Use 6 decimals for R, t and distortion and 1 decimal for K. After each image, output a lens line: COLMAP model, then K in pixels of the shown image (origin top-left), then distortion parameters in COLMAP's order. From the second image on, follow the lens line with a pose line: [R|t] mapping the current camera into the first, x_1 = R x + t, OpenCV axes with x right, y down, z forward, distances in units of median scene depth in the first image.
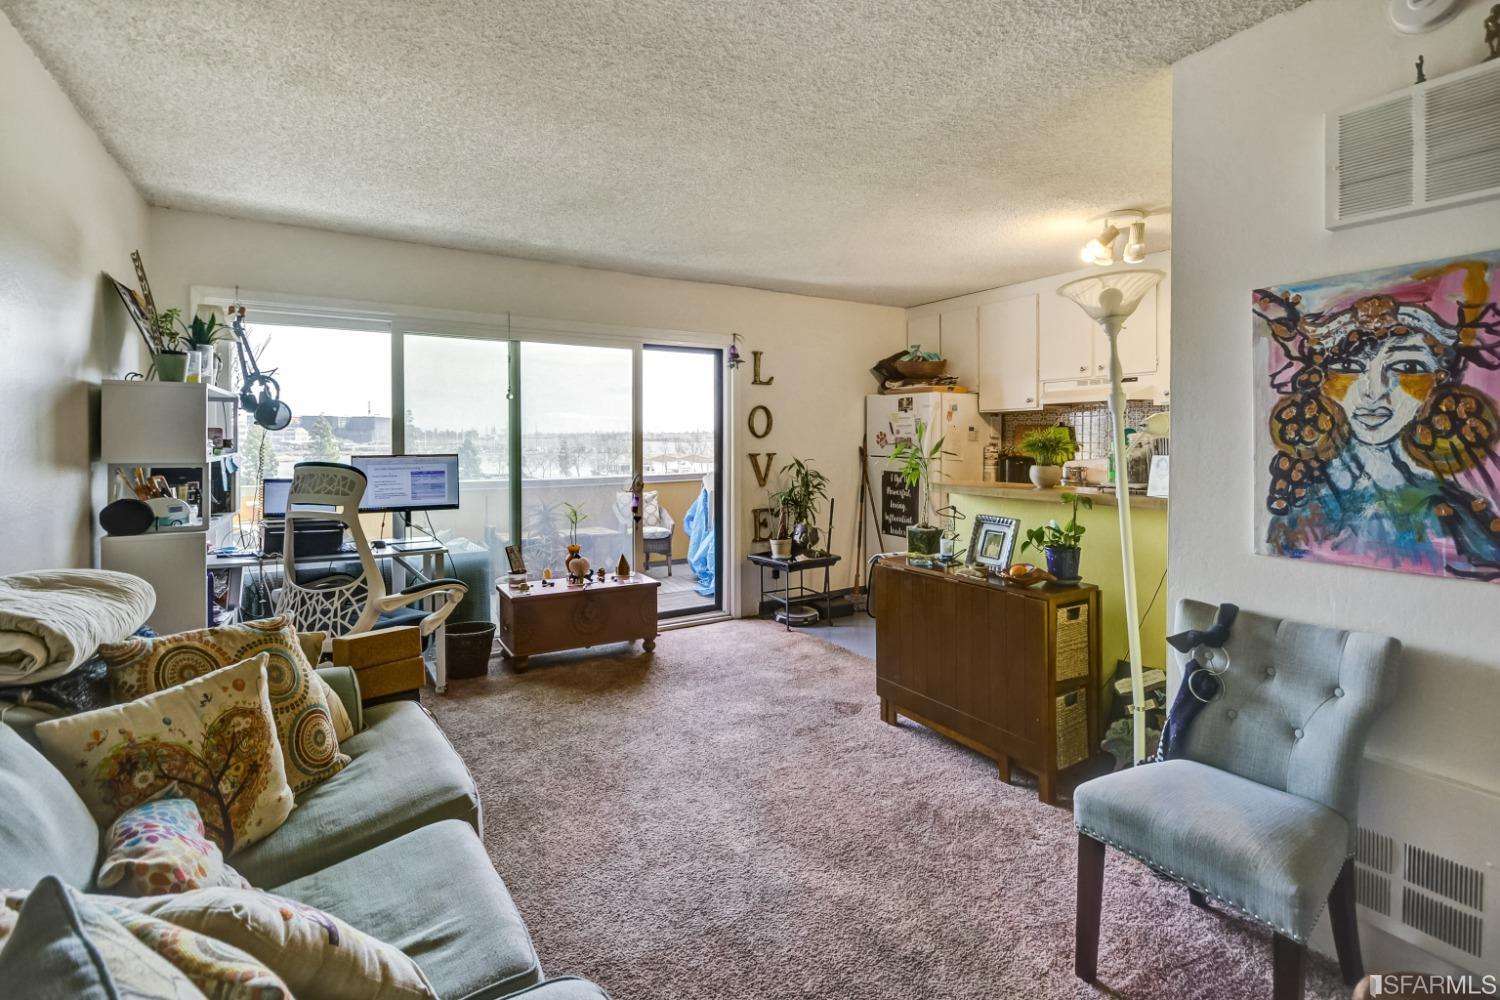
lens RADIAL K [[678.1, 0, 750.4], [0, 678.1, 443.8], [0, 0, 1]] dist [-0.003665, -0.000236]
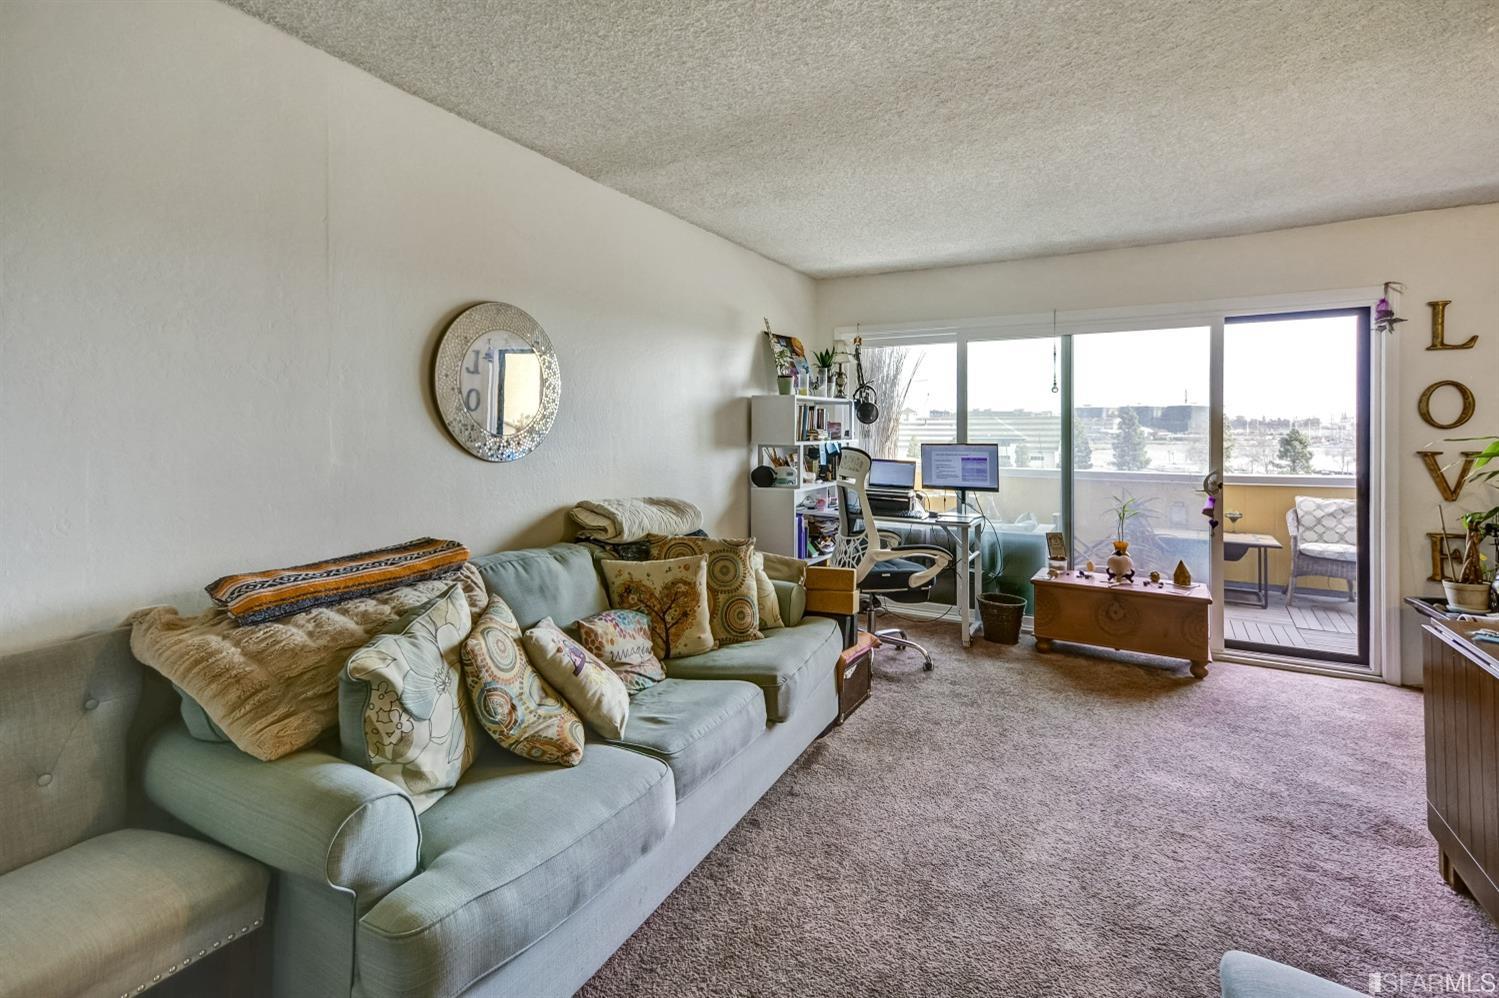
lens RADIAL K [[677.1, 0, 782.6], [0, 677.1, 436.6], [0, 0, 1]] dist [0.019910, 0.000040]
pose [[0.513798, 0.009384, -0.857860, 0.346372], [-0.006108, 0.999955, 0.007280, -0.002571], [0.857889, 0.001500, 0.513832, 0.108845]]
